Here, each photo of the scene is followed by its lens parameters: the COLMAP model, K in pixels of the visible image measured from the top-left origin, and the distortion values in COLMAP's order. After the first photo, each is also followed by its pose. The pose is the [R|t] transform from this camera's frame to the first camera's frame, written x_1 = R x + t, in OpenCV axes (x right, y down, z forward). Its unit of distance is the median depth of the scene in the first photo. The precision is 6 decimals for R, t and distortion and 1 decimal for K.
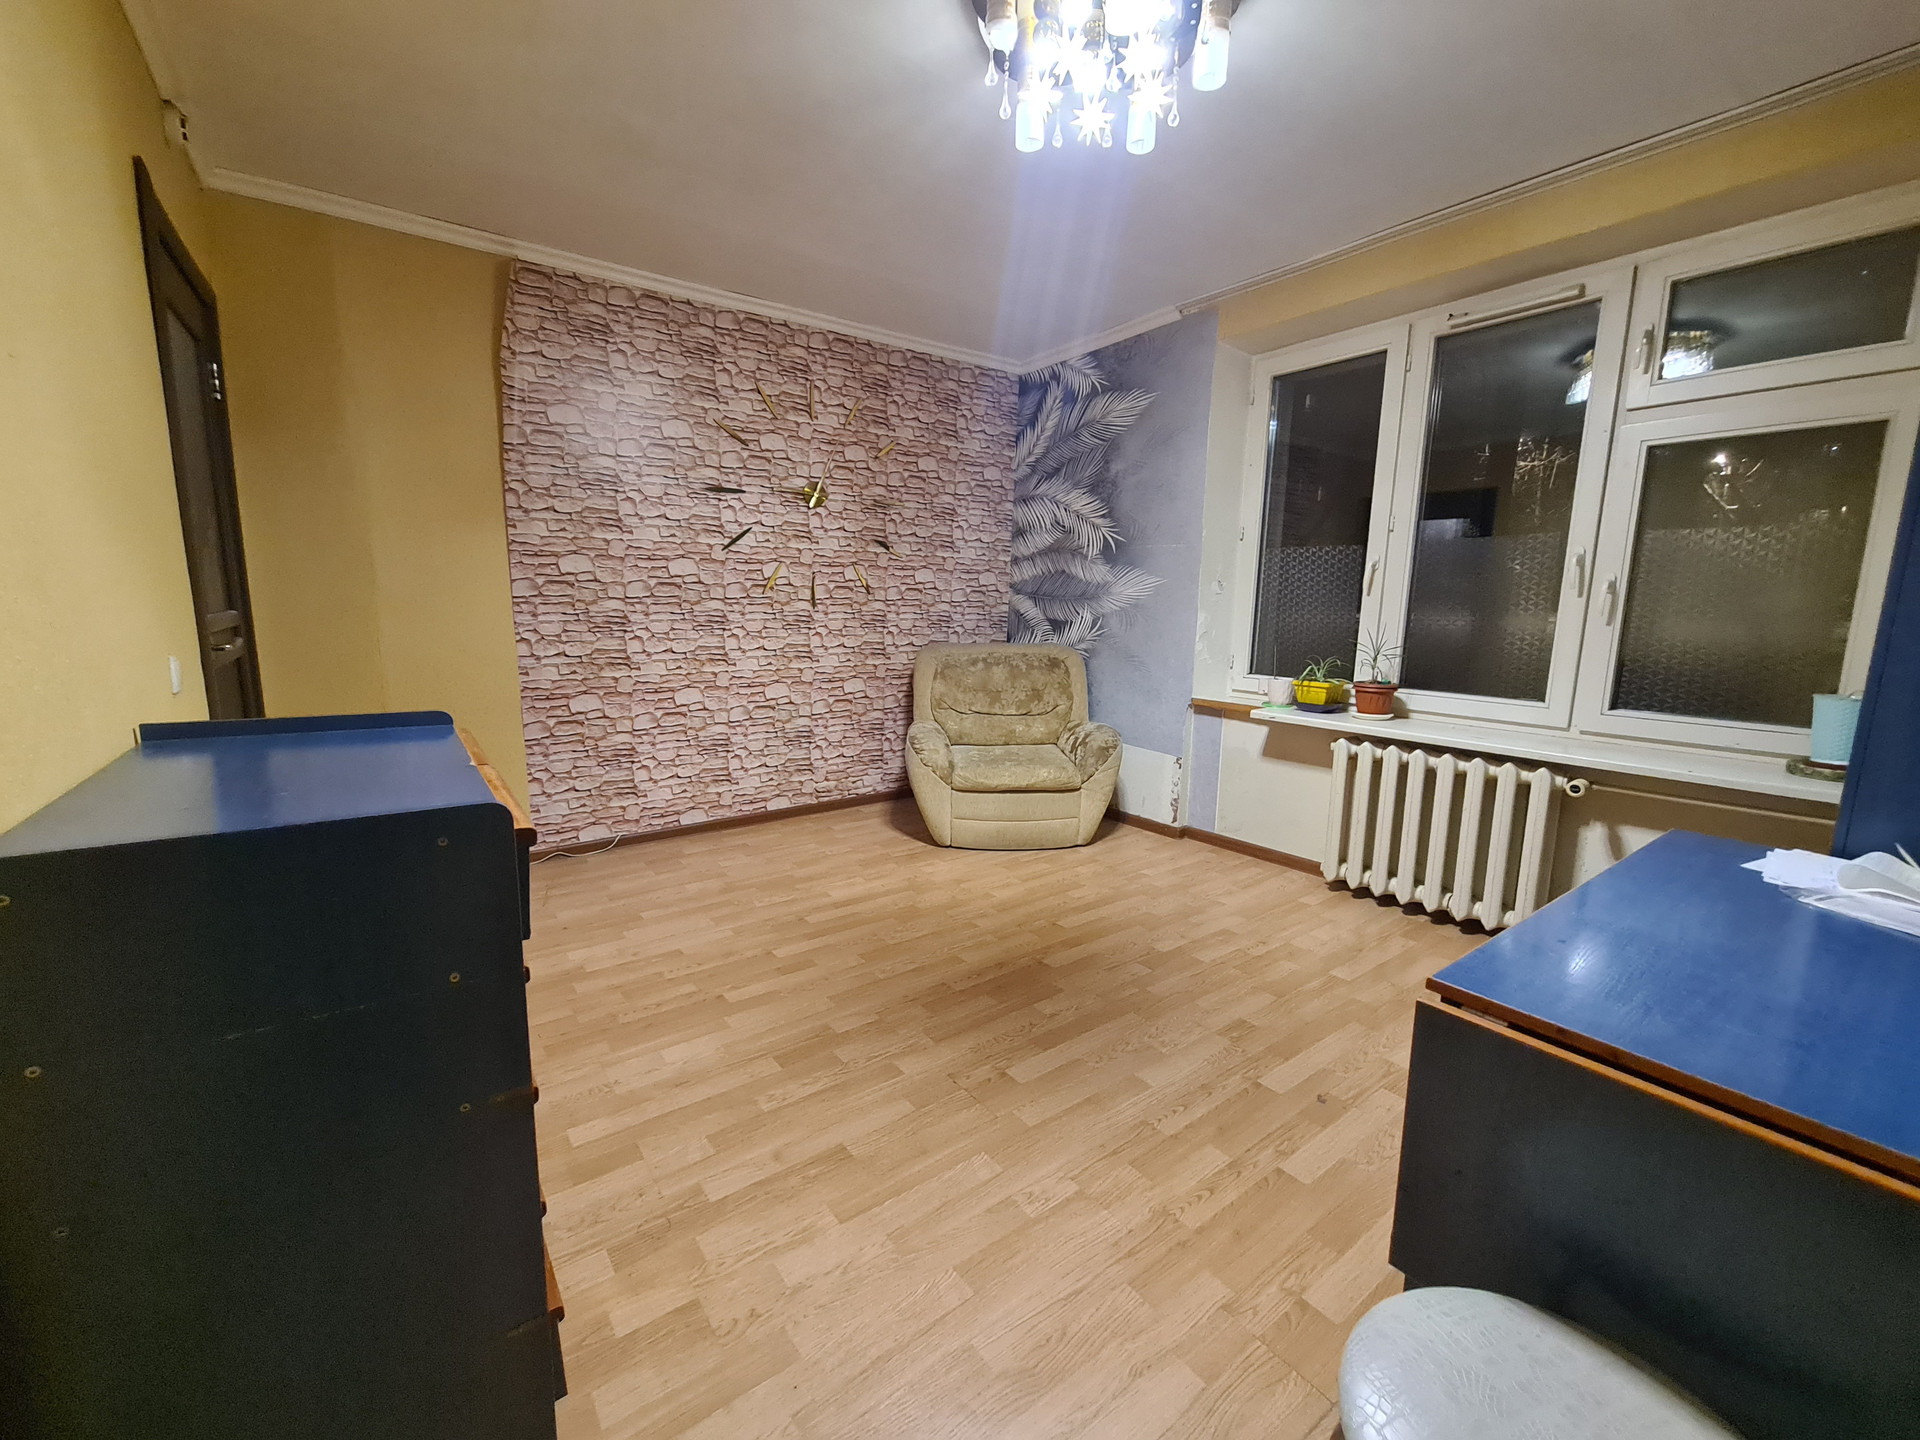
lens RADIAL K [[783.7, 0, 962.7], [0, 783.7, 729.9], [0, 0, 1]] dist [0.006142, -0.004442]
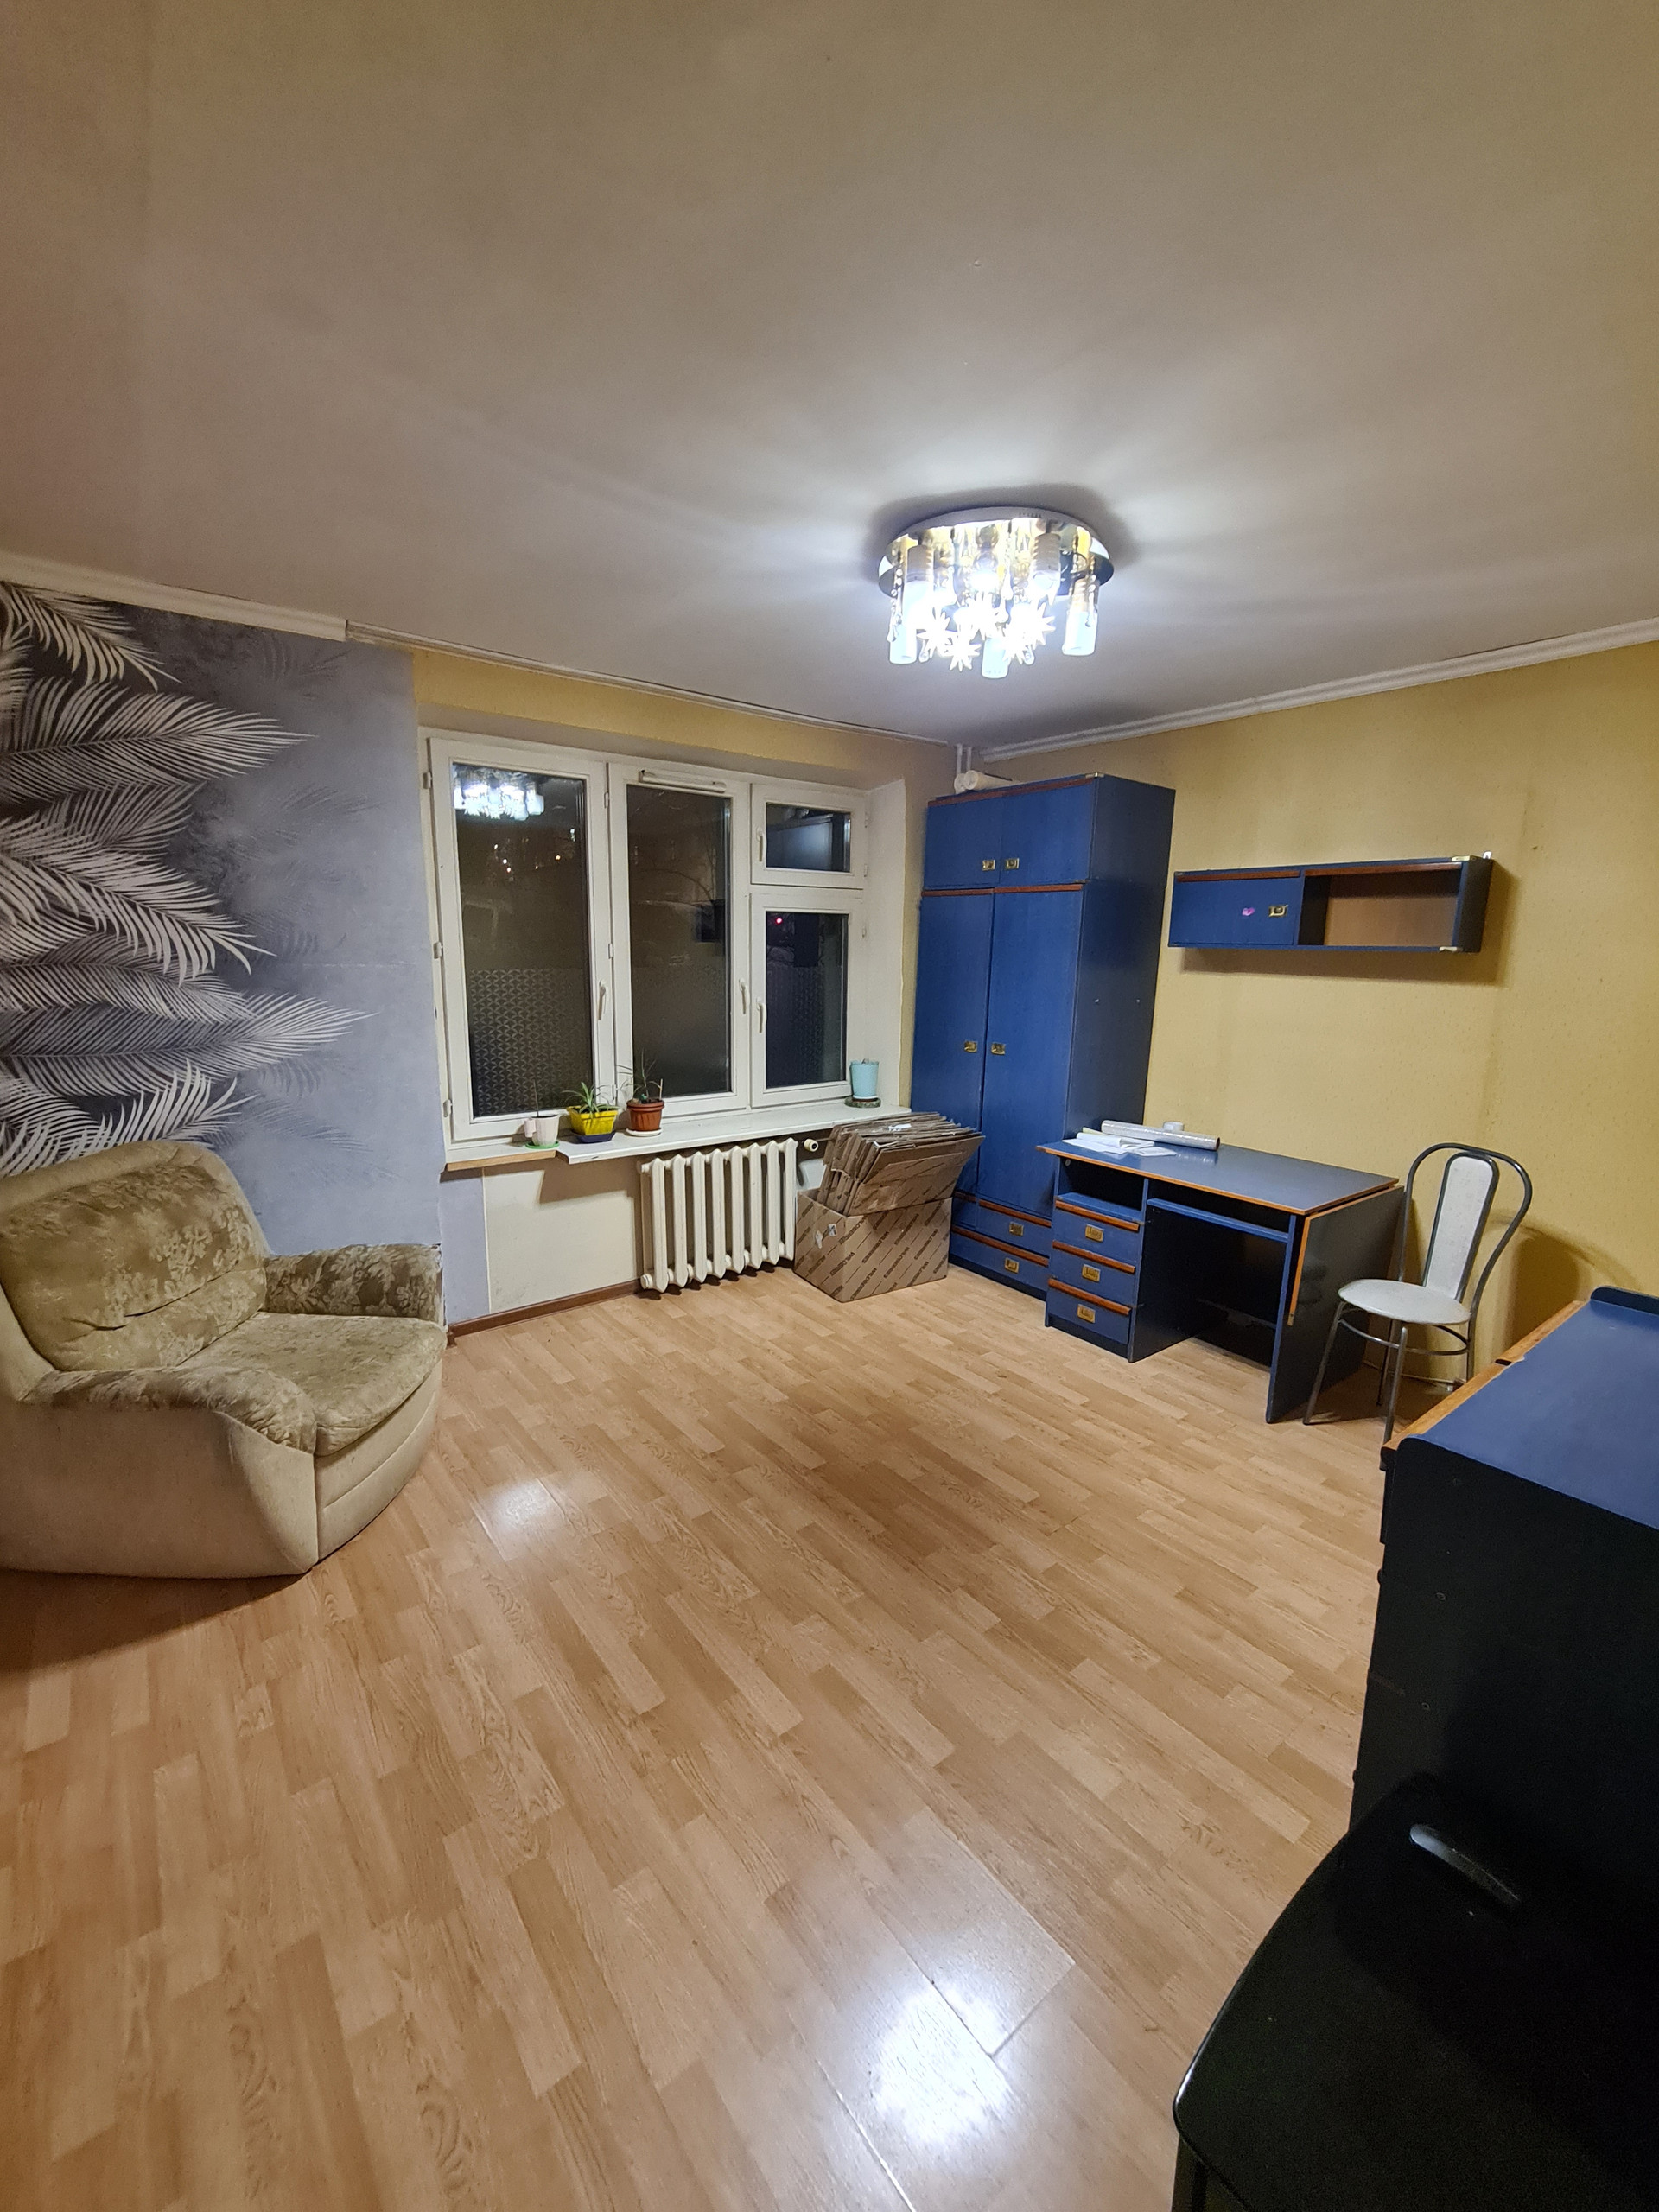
lens RADIAL K [[902.9, 0, 818.2], [0, 902.9, 1110.2], [0, 0, 1]] dist [0.006142, -0.004442]
pose [[-0.013664, -0.200632, 0.979571, -0.620708], [0.148452, 0.968399, 0.200415, -0.234140], [-0.988825, 0.148157, 0.016552, 0.670817]]
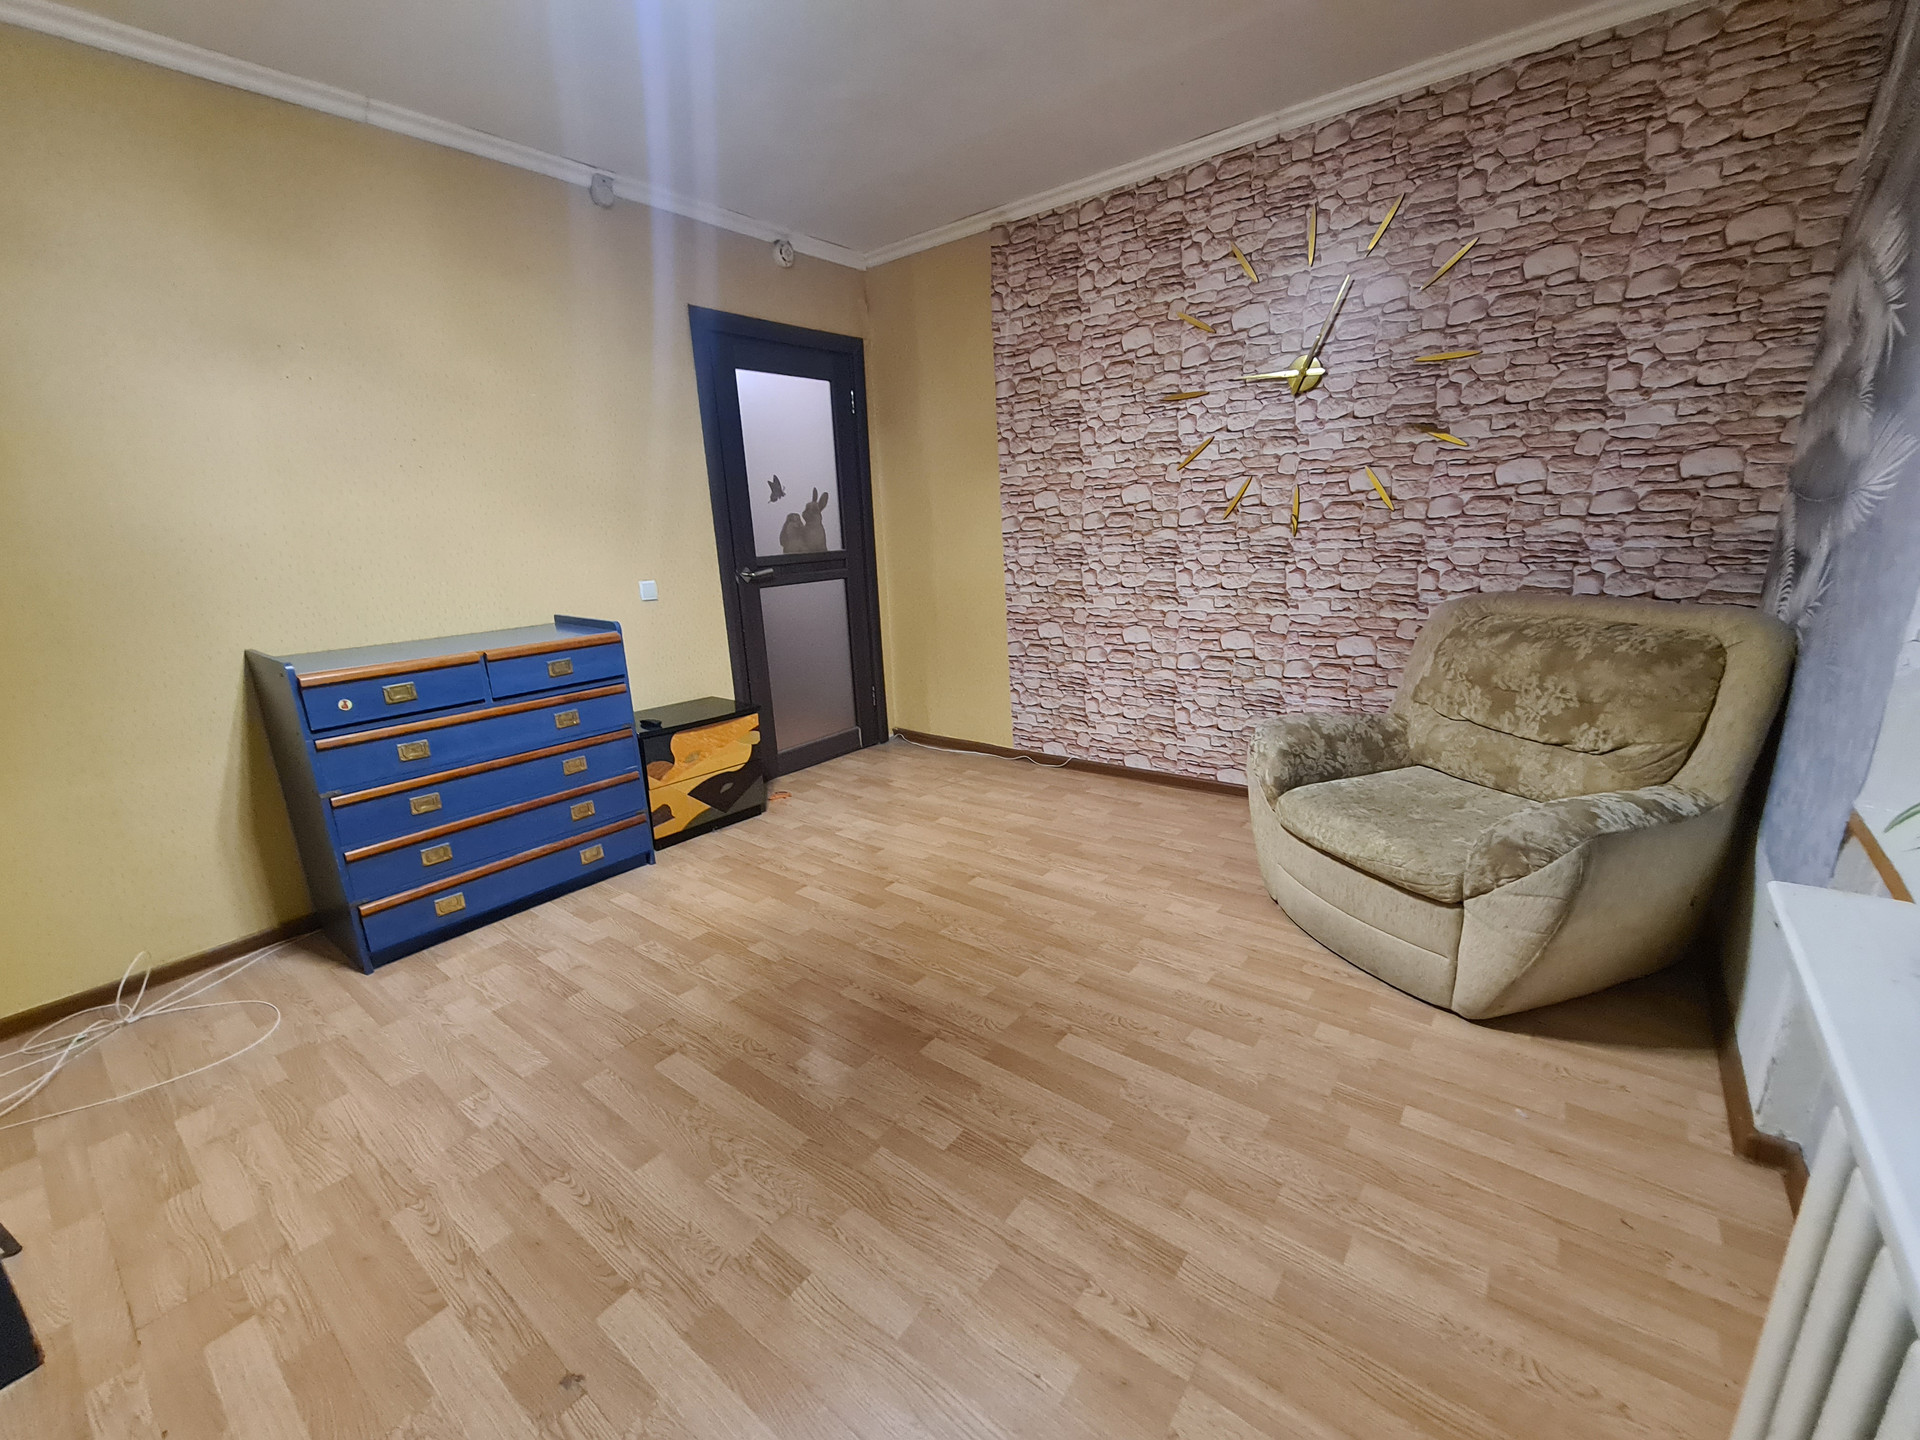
lens RADIAL K [[783.7, 0, 963.1], [0, 783.7, 729.2], [0, 0, 1]] dist [0.006142, -0.004442]
pose [[0.263302, 0.223779, -0.938400, 0.542315], [-0.115536, 0.973038, 0.199621, -0.103926], [0.957770, 0.055859, 0.282057, 0.588024]]
